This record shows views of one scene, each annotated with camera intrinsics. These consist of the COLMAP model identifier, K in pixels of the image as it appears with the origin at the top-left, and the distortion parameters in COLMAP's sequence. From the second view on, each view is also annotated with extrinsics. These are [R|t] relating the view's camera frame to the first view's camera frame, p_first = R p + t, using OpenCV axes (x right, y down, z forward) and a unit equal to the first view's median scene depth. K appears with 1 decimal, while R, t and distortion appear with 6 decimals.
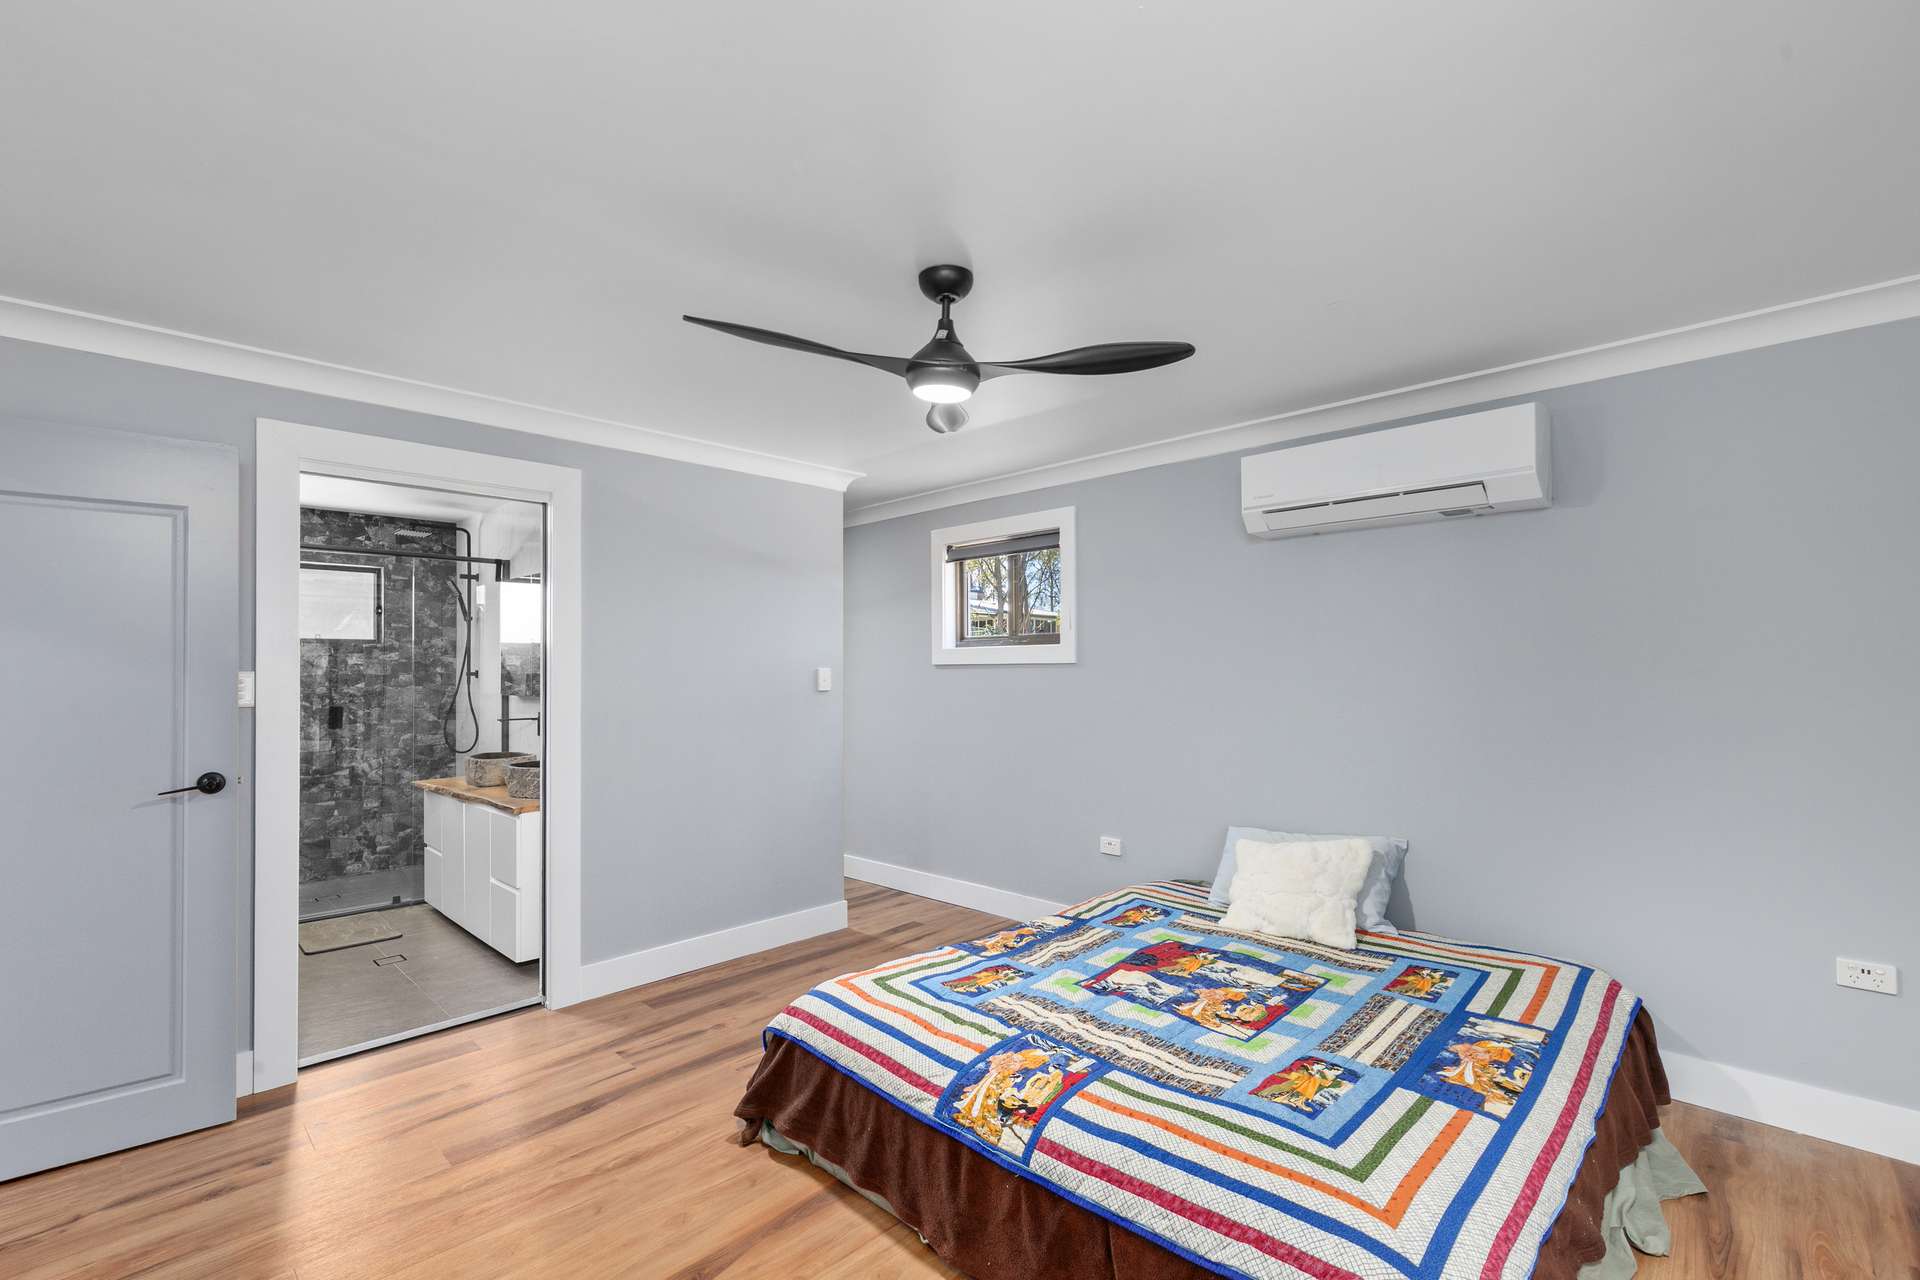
lens RADIAL K [[838.8, 0, 963.1], [0, 838.8, 648.3], [0, 0, 1]] dist [0.003581, 0.000207]
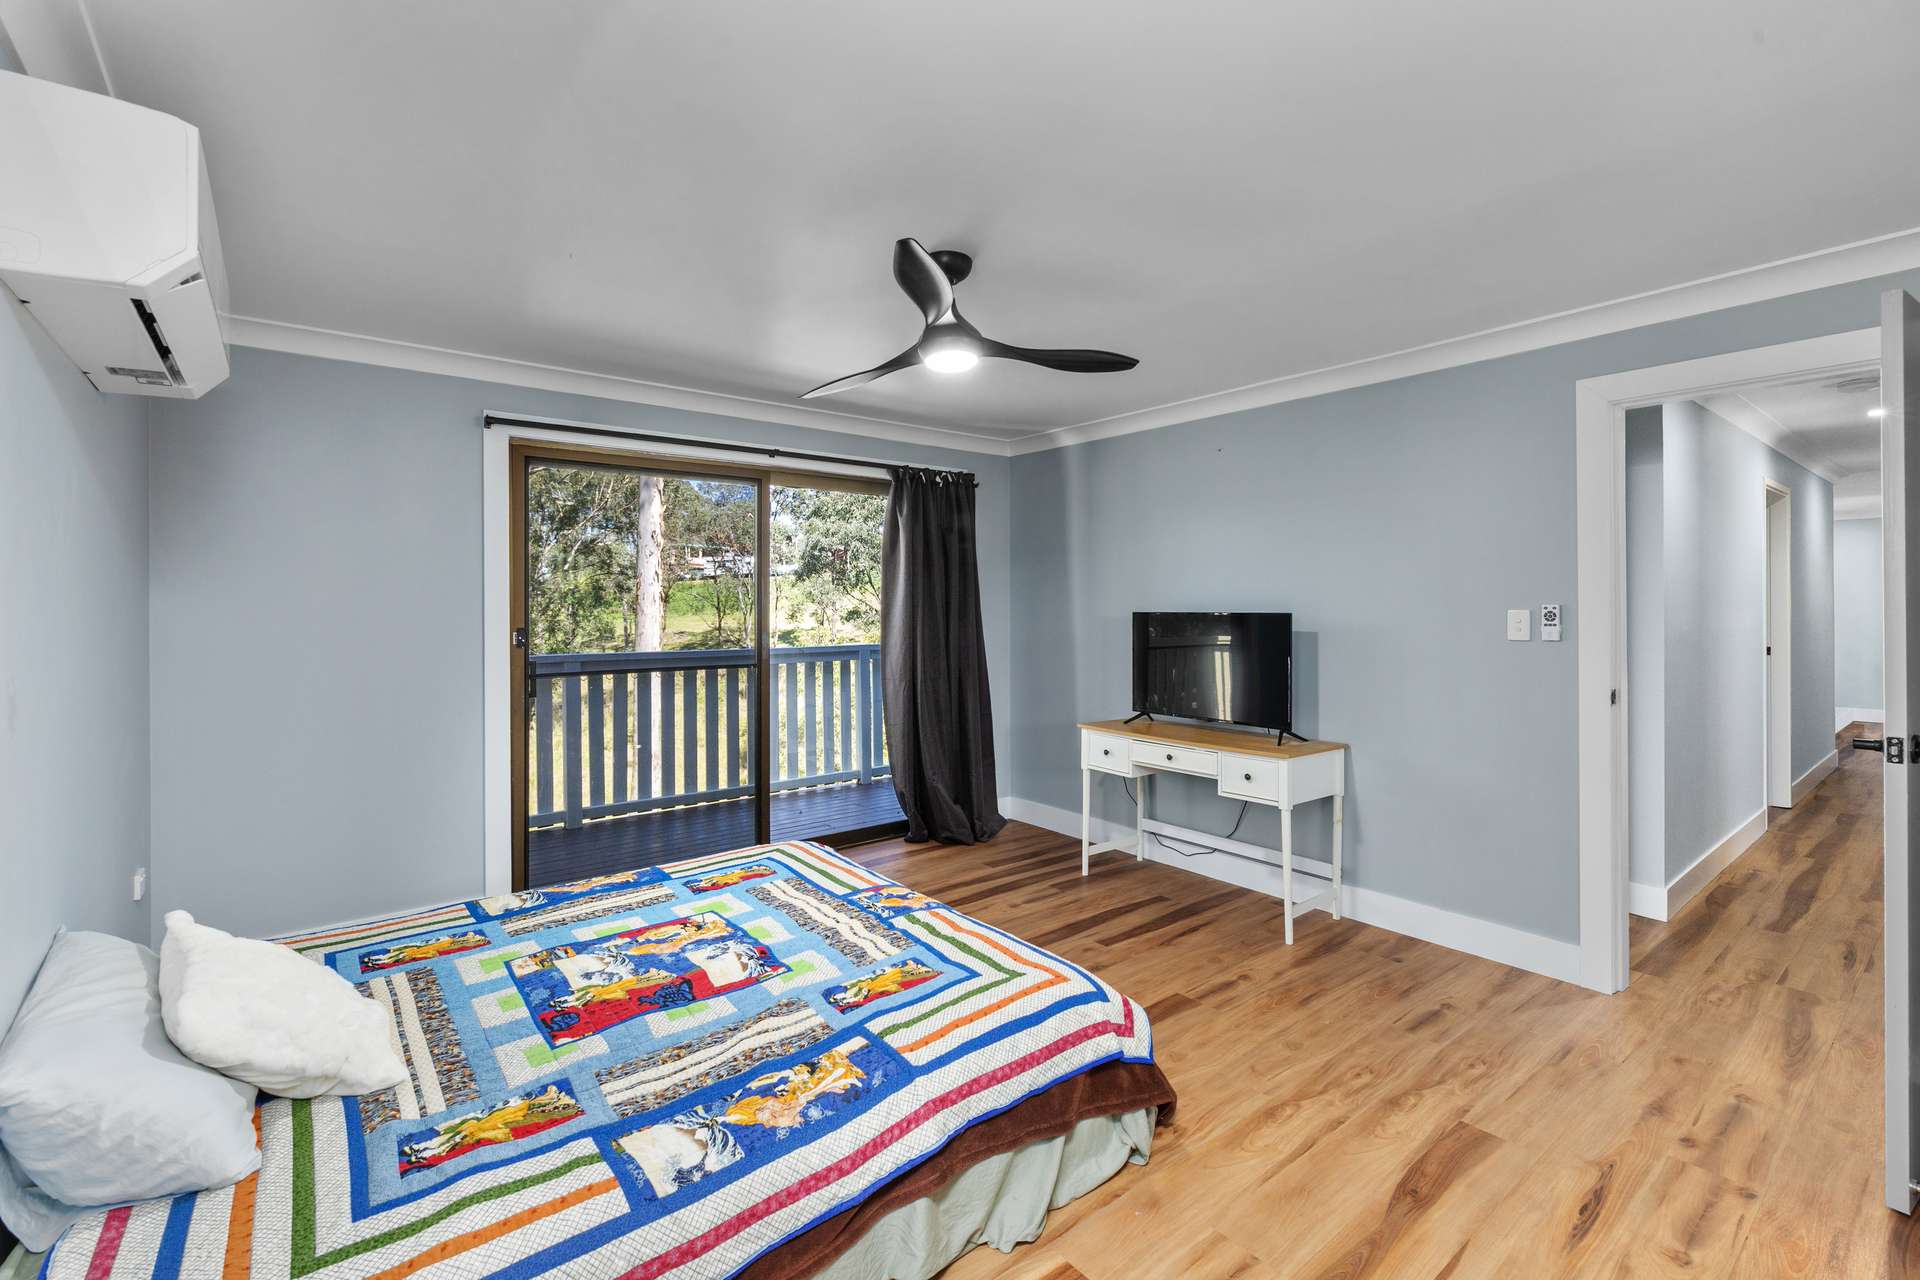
lens RADIAL K [[838.8, 0, 957.7], [0, 838.8, 623.3], [0, 0, 1]] dist [0.003581, 0.000207]
pose [[-0.991764, 0.005745, 0.127948, -0.159620], [0.005009, 0.999969, -0.006077, 0.050771], [-0.127979, -0.005386, -0.991762, 1.943791]]
